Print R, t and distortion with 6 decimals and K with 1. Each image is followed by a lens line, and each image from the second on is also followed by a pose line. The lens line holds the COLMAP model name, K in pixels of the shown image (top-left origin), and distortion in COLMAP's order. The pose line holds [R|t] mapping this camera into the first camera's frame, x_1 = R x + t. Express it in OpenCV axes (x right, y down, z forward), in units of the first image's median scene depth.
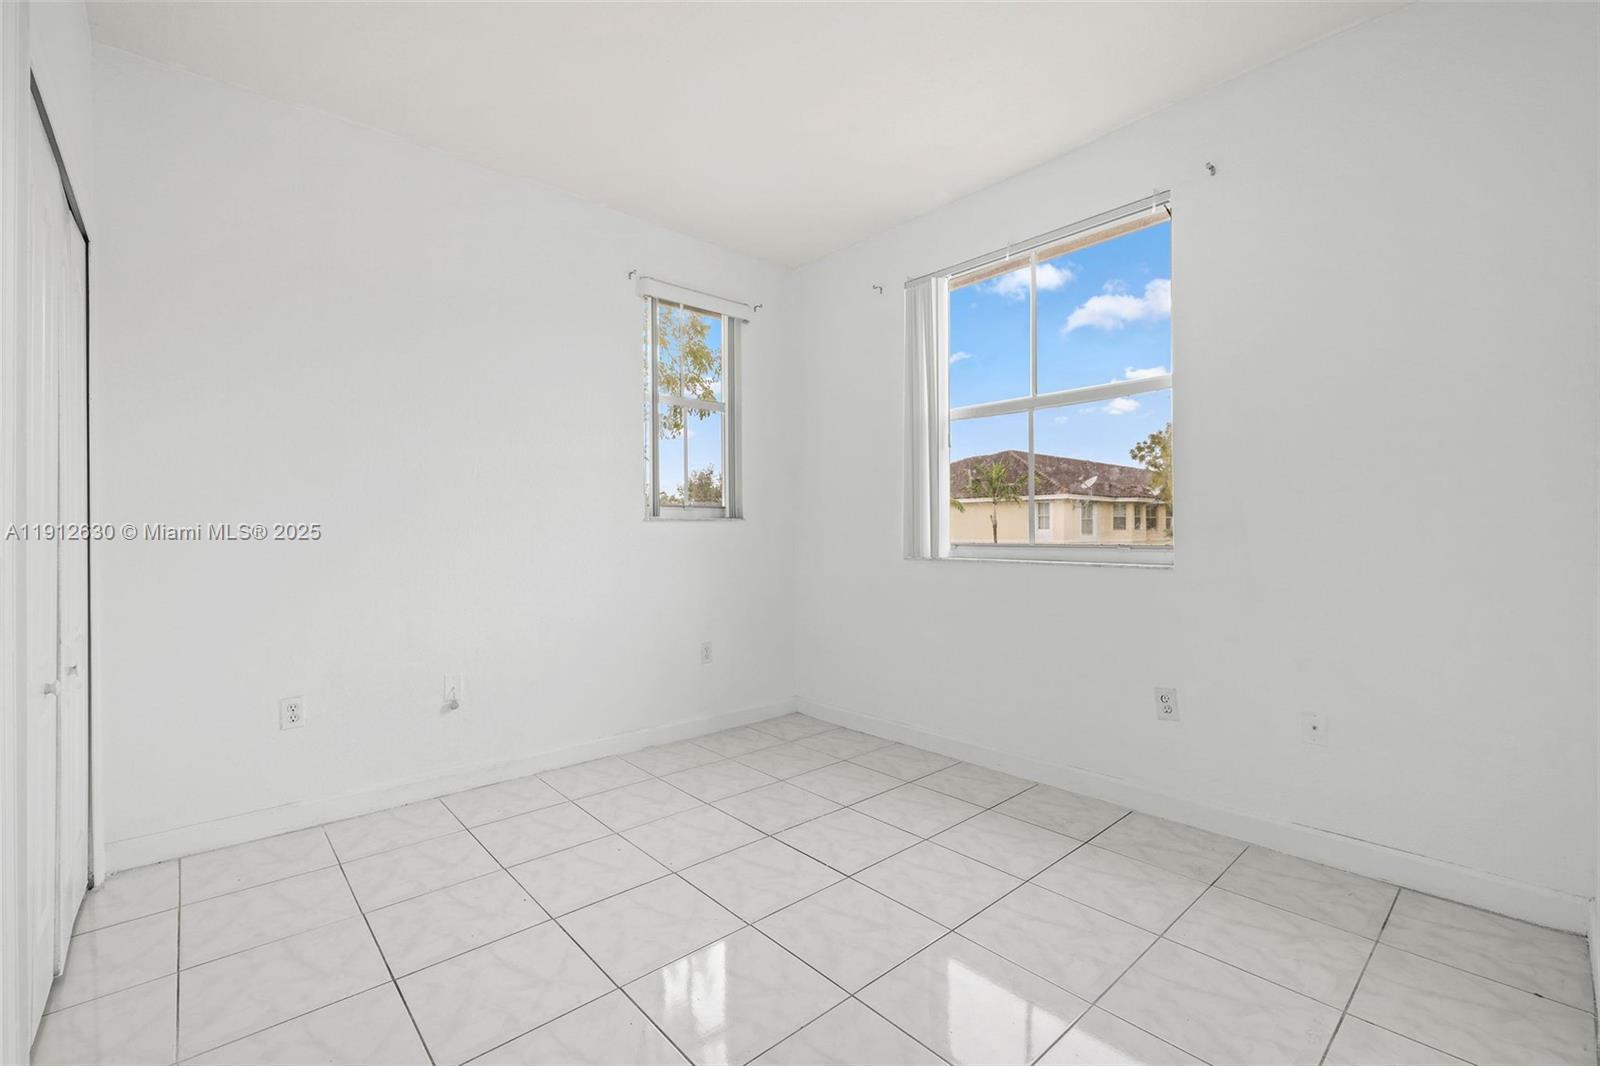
lens RADIAL K [[686.8, 0, 803.8], [0, 686.8, 529.6], [0, 0, 1]] dist [-0.002791, -0.000228]
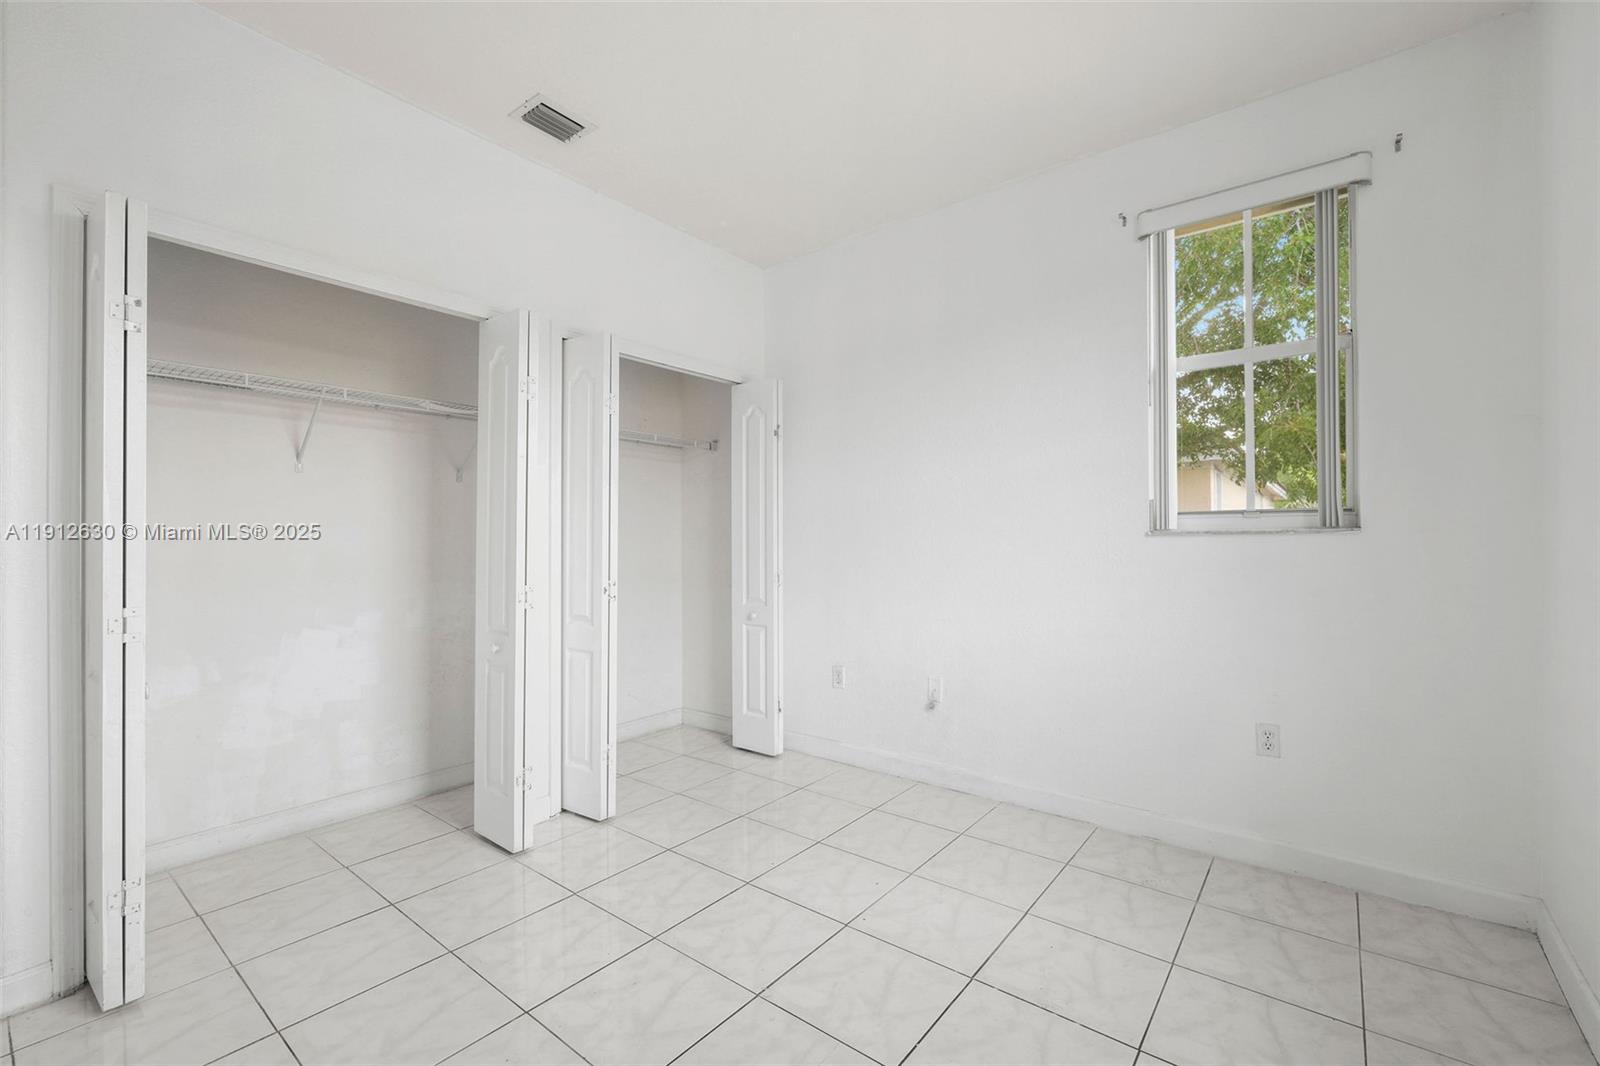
lens RADIAL K [[686.8, 0, 804.0], [0, 686.8, 539.7], [0, 0, 1]] dist [-0.002791, -0.000228]
pose [[0.161762, -0.002717, -0.986826, 0.451469], [0.001066, 0.999996, -0.002579, -0.006408], [0.986829, -0.000635, 0.161764, 0.509483]]
